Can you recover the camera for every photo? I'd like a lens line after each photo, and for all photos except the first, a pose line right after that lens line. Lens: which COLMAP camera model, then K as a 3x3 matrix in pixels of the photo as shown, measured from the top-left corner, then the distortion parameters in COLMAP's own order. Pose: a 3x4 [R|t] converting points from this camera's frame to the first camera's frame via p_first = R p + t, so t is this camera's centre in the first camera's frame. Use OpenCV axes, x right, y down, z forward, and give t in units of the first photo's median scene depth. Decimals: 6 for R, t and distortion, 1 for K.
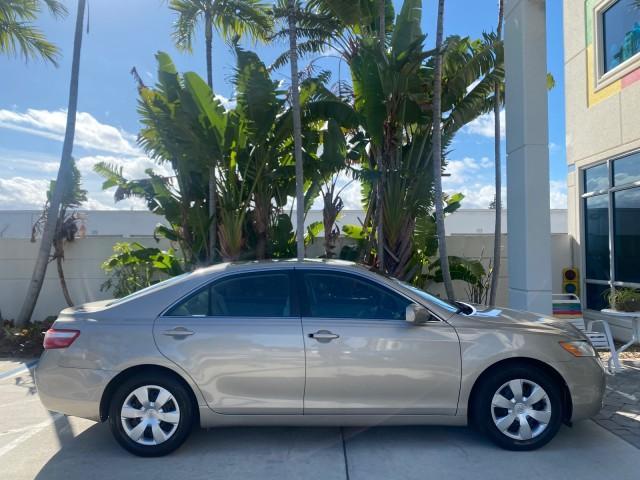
lens RADIAL K [[496.3, 0, 319.6], [0, 496.3, 232.2], [0, 0, 1]] dist [0.007405, -0.001223]
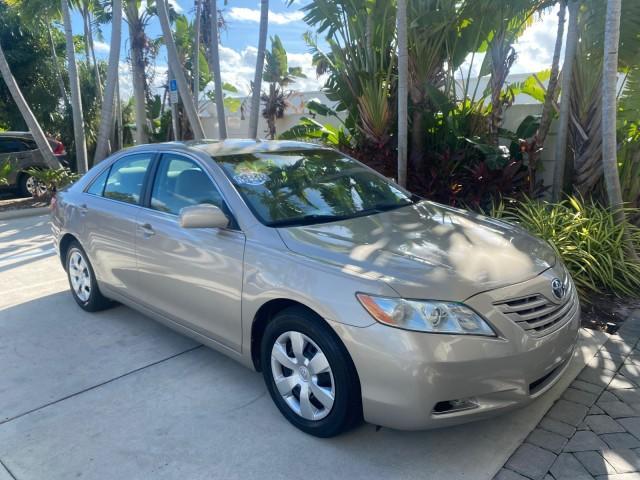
lens RADIAL K [[500.5, 0, 318.4], [0, 500.5, 237.3], [0, 0, 1]] dist [0.001583, 0.007264]
pose [[0.736066, 0.140882, -0.662087, 0.348352], [0.035119, 0.968837, 0.245197, 0.006119], [0.675998, -0.203733, 0.708181, 0.240276]]
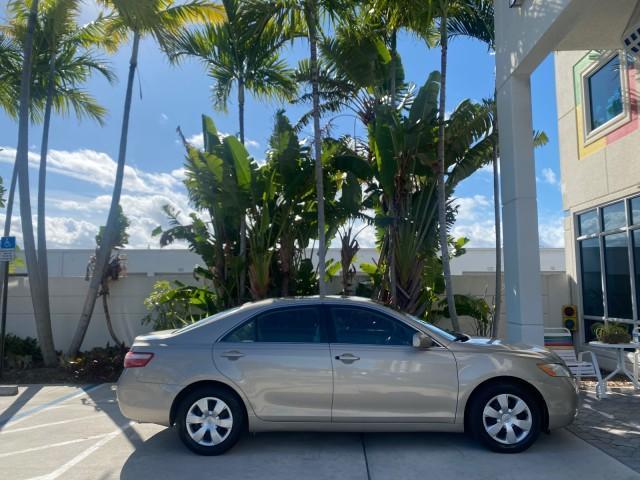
lens RADIAL K [[495.0, 0, 320.6], [0, 495.0, 232.1], [0, 0, 1]] dist [0.019979, -0.001775]
pose [[0.999689, -0.001102, -0.024904, -0.011823], [-0.000732, 0.997292, -0.073533, -0.006891], [0.024917, 0.073529, 0.996982, -0.117334]]
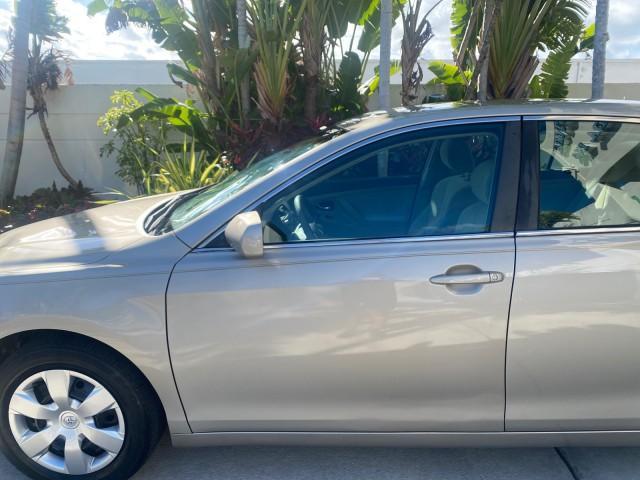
lens RADIAL K [[499.1, 0, 318.2], [0, 499.1, 236.9], [0, 0, 1]] dist [0.011857, -0.008713]
pose [[0.999553, 0.011210, -0.027725, -0.087253], [-0.003052, 0.960485, 0.278316, 0.022923], [0.029749, -0.278107, 0.960089, 0.247732]]
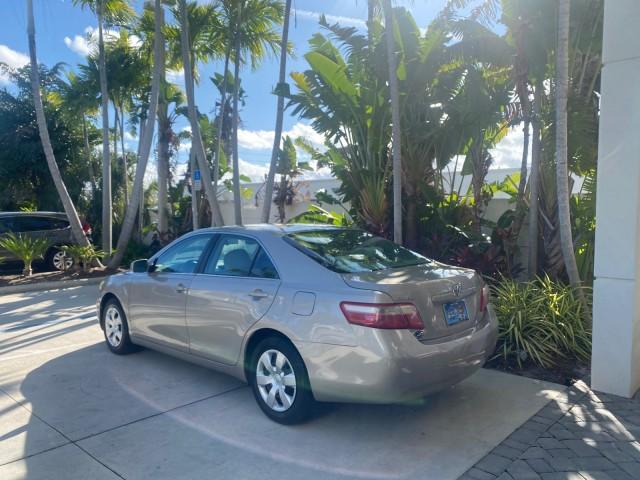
lens RADIAL K [[500.5, 0, 318.4], [0, 500.5, 237.3], [0, 0, 1]] dist [0.001583, 0.007264]
pose [[0.738698, 0.045160, -0.672522, 0.411318], [0.014226, 0.996486, 0.082540, -0.002730], [0.673887, -0.070539, 0.735460, 0.146610]]
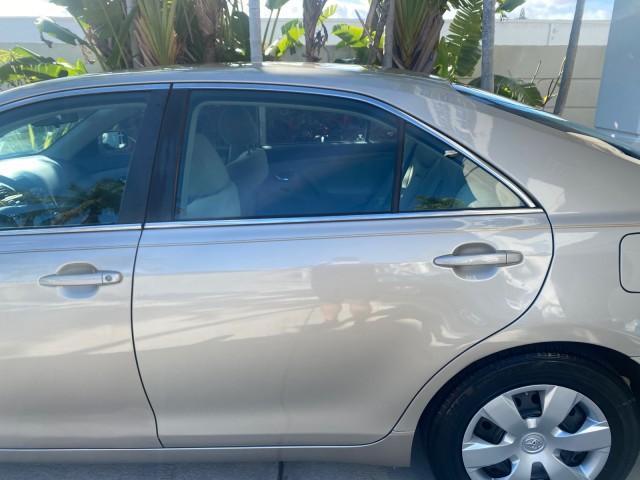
lens RADIAL K [[500.5, 0, 318.4], [0, 500.5, 237.3], [0, 0, 1]] dist [0.001583, 0.007264]
pose [[0.999856, 0.013883, -0.009724, 0.038324], [-0.009670, 0.938389, 0.345445, 0.021895], [0.013921, -0.345301, 0.938389, 0.280956]]
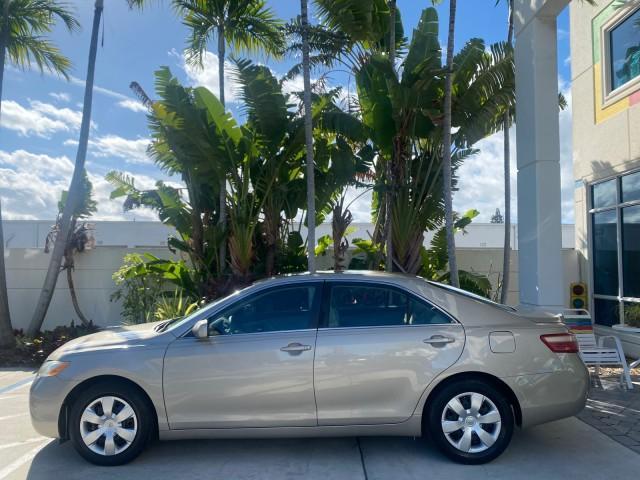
lens RADIAL K [[496.3, 0, 319.6], [0, 496.3, 232.2], [0, 0, 1]] dist [0.007405, -0.001223]
pose [[0.999952, 0.009516, -0.002339, -0.016822], [-0.009570, 0.999661, -0.024203, -0.001171], [0.002108, 0.024224, 0.999704, -0.006562]]
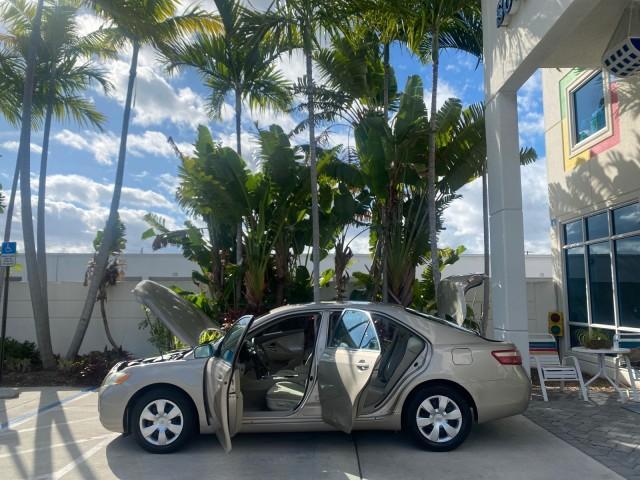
lens RADIAL K [[493.8, 0, 320.9], [0, 493.8, 231.1], [0, 0, 1]] dist [0.022645, -0.002215]
pose [[0.999928, 0.005176, -0.010801, -0.013668], [-0.006071, 0.996403, -0.084526, -0.011235], [0.010324, 0.084585, 0.996363, -0.146782]]
